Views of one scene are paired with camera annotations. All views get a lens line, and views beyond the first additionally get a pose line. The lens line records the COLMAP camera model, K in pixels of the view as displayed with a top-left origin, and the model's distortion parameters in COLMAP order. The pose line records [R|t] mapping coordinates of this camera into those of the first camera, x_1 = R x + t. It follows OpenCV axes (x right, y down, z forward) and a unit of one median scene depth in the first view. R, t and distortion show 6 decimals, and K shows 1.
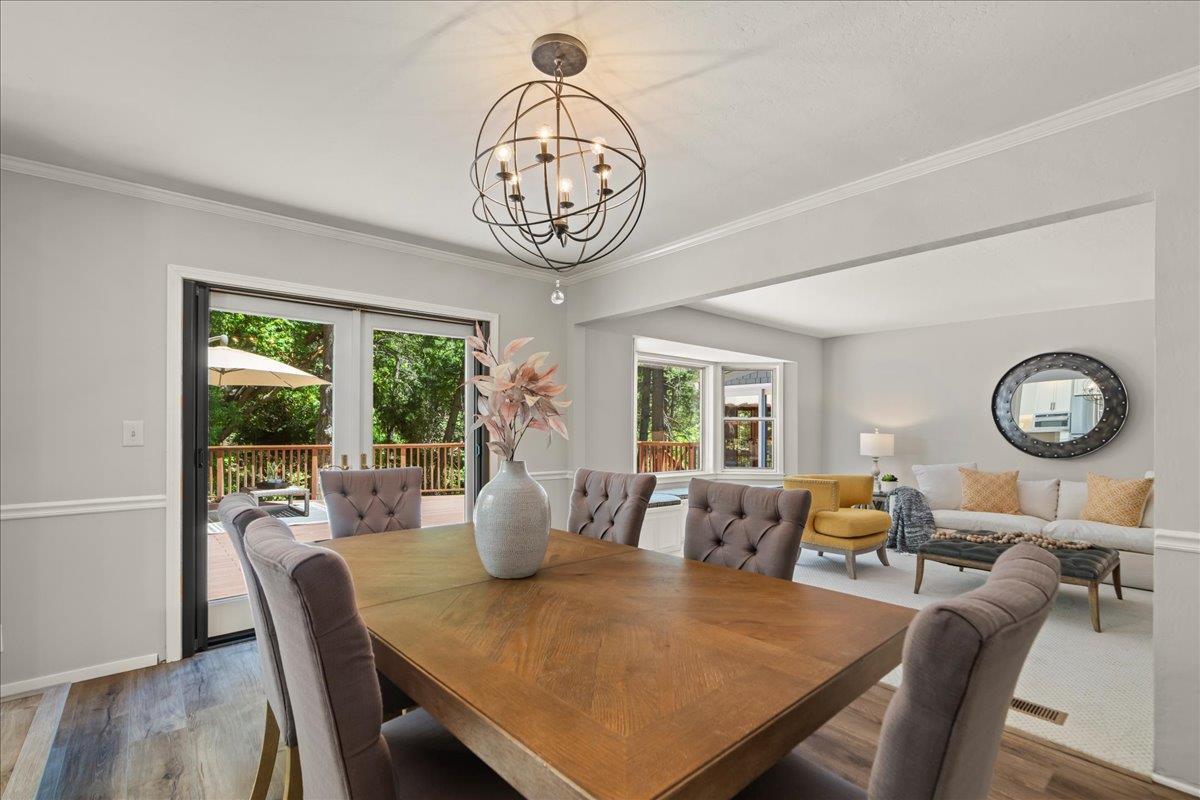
lens RADIAL K [[560.9, 0, 599.3], [0, 560.9, 428.5], [0, 0, 1]] dist [-0.000530, -0.000263]
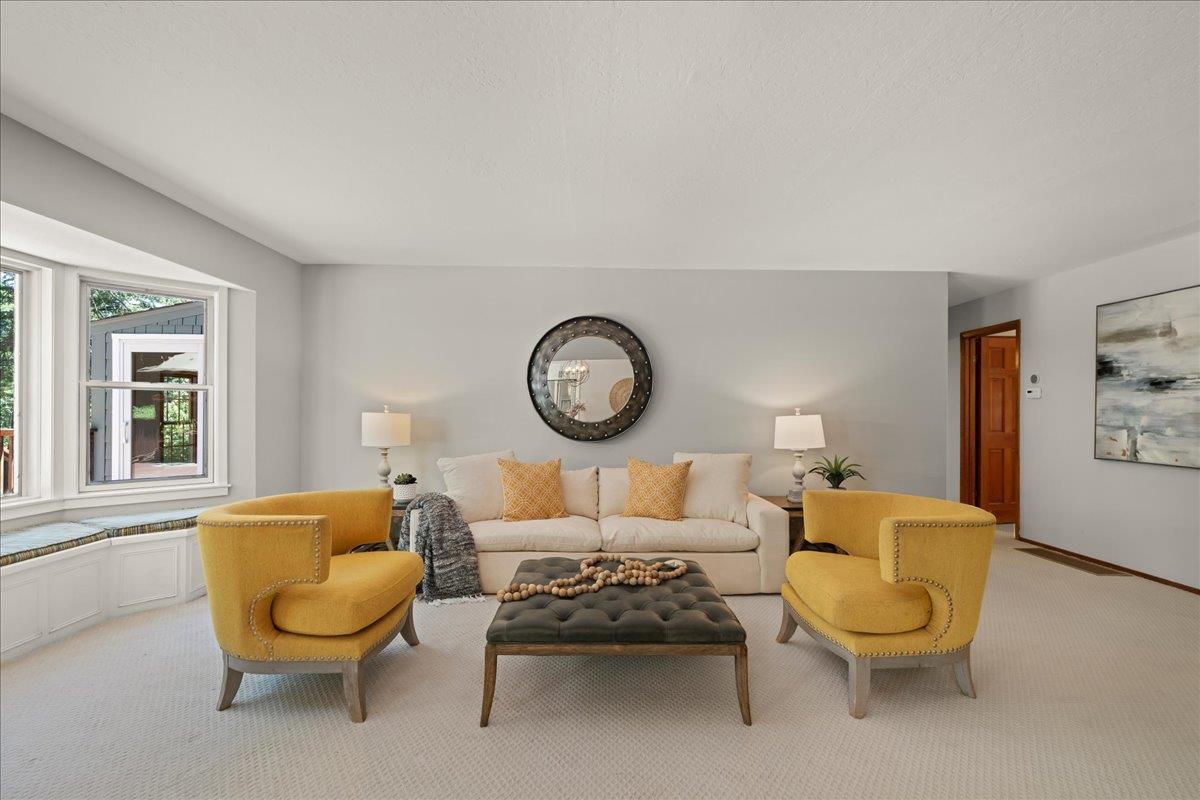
lens RADIAL K [[543.0, 0, 606.7], [0, 543.0, 408.7], [0, 0, 1]] dist [-0.017236, 0.012220]
pose [[0.635812, 0.000177, 0.771844, 0.190839], [-0.005165, 0.999979, 0.004026, 0.000562], [-0.771827, -0.006546, 0.635799, 0.451171]]
